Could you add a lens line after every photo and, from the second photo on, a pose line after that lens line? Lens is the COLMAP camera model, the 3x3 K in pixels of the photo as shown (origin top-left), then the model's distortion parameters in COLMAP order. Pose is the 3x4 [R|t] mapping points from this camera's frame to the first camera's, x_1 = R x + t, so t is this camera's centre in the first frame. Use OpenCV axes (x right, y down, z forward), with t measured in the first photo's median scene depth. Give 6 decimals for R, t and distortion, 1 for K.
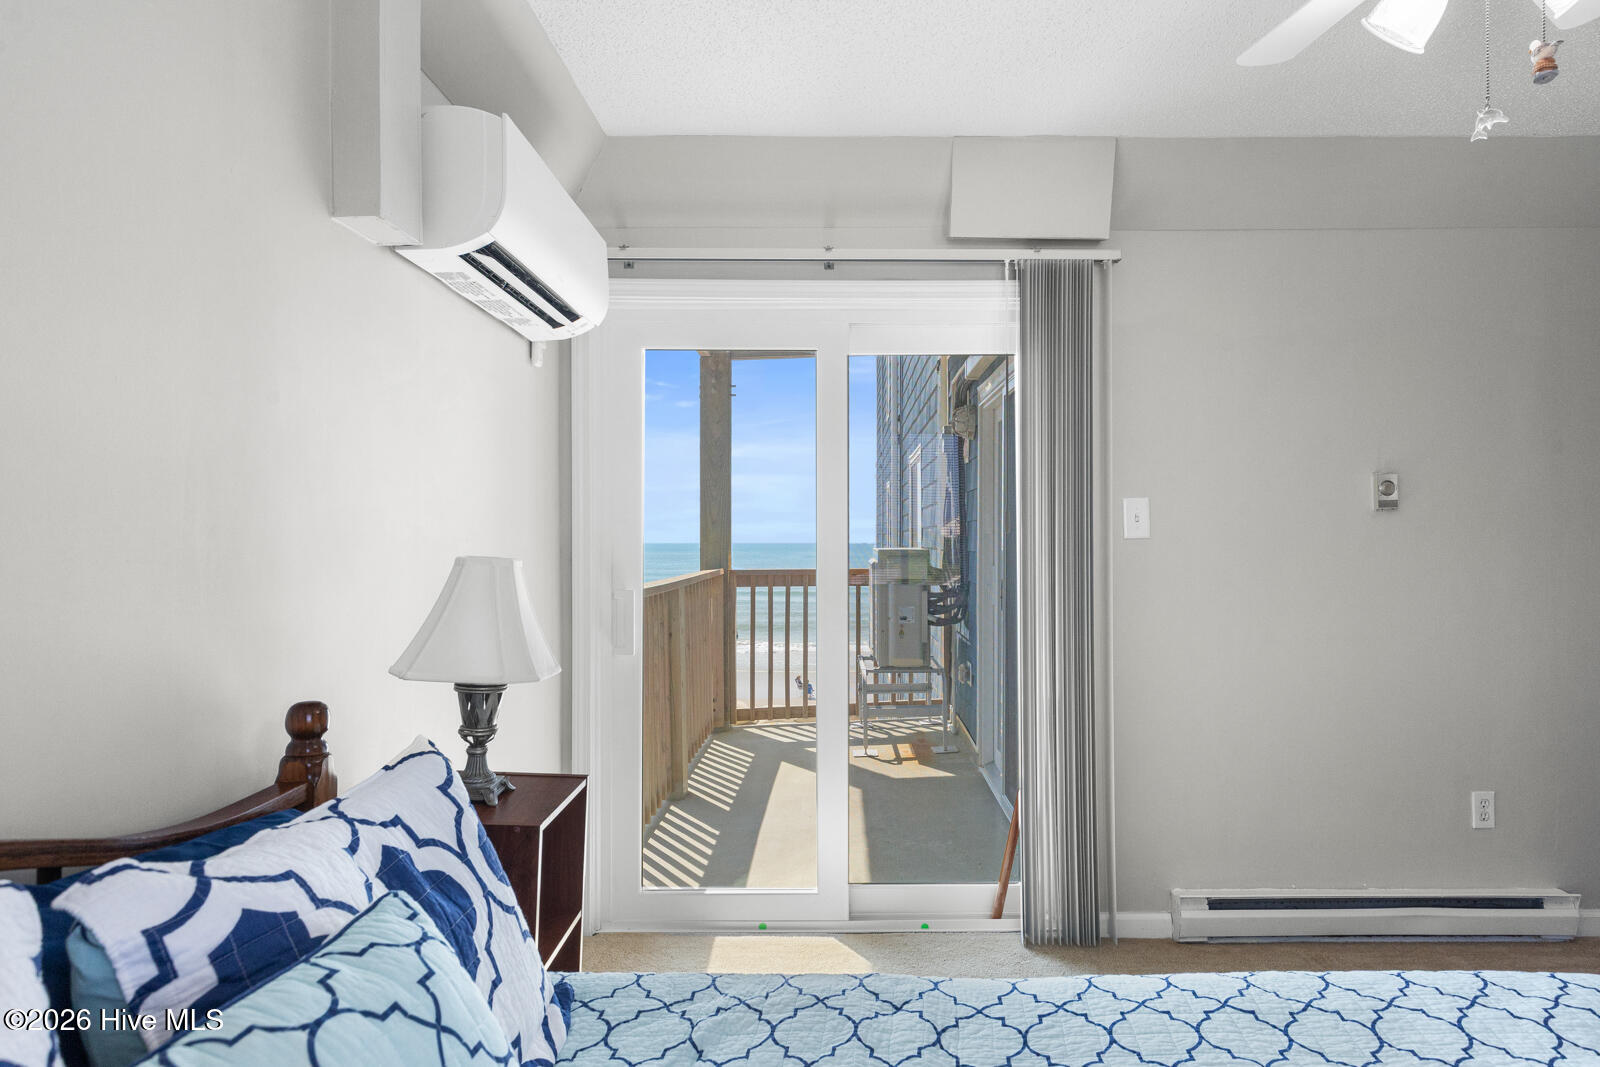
lens RADIAL K [[943.1, 0, 811.8], [0, 943.1, 526.0], [0, 0, 1]] dist [0.004976, 0.000462]
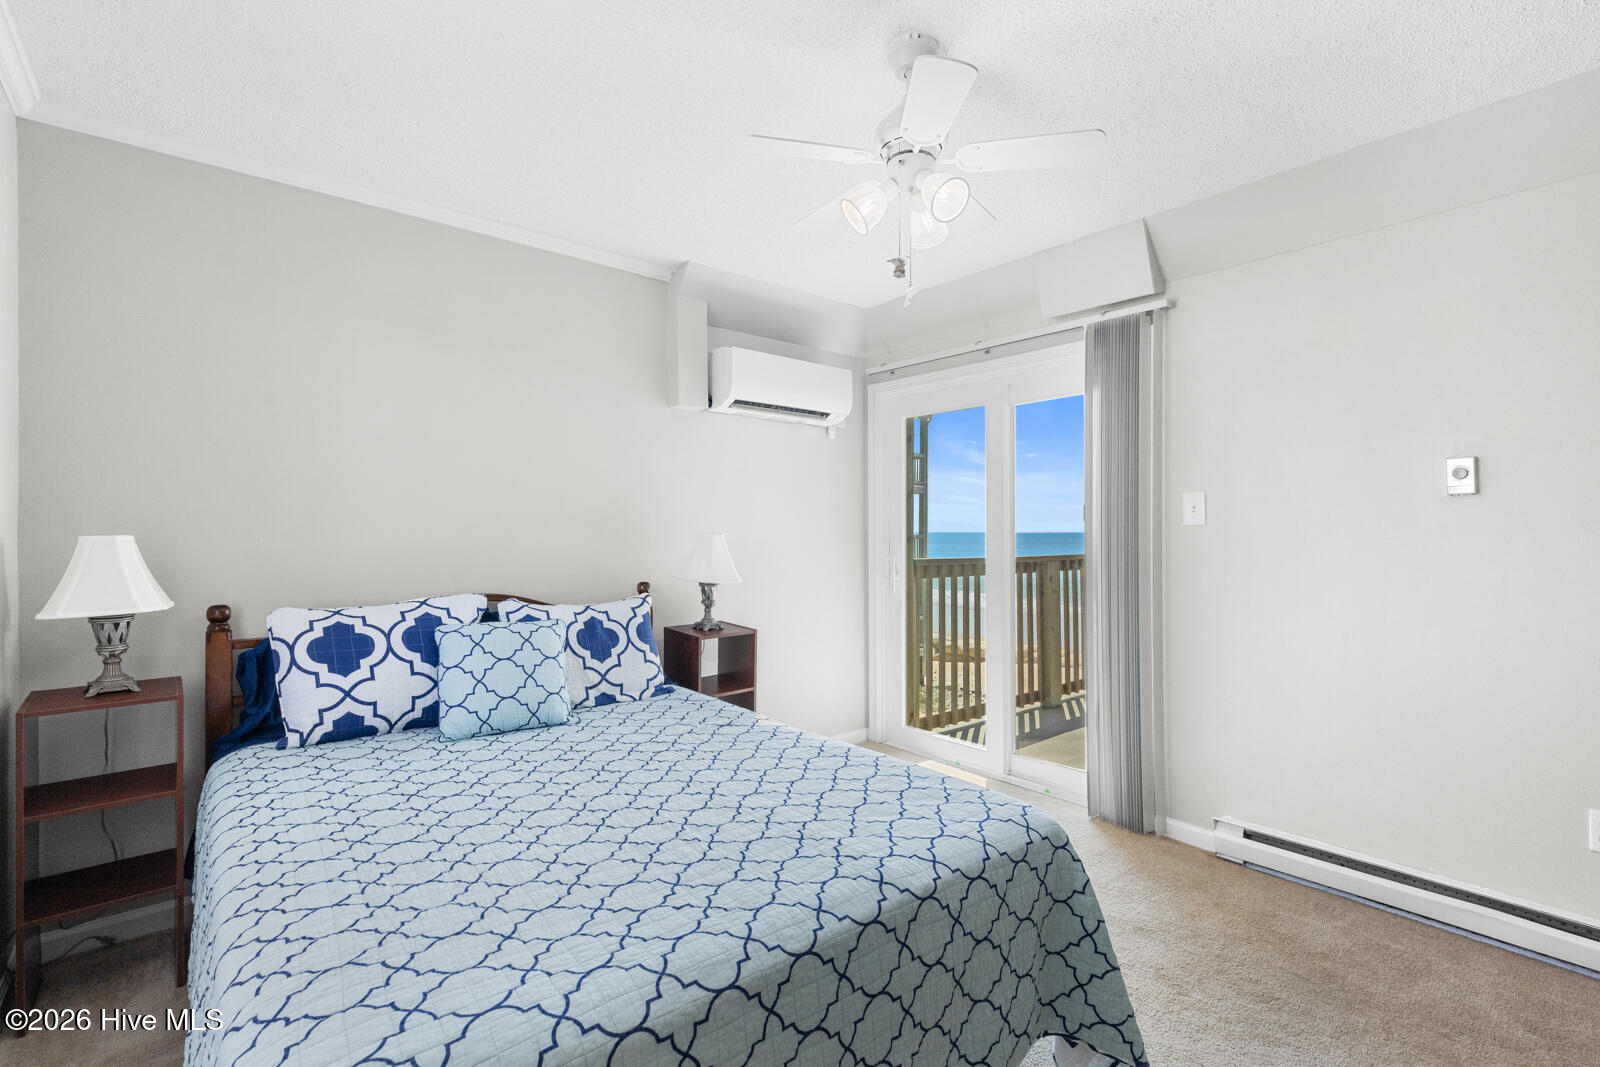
lens RADIAL K [[714.8, 0, 800.4], [0, 714.8, 526.1], [0, 0, 1]] dist [0.010298, -0.001500]
pose [[0.646323, -0.001571, -0.763063, 0.745108], [0.004716, 0.999987, 0.001935, 0.009822], [0.763050, -0.004849, 0.646322, -0.007074]]
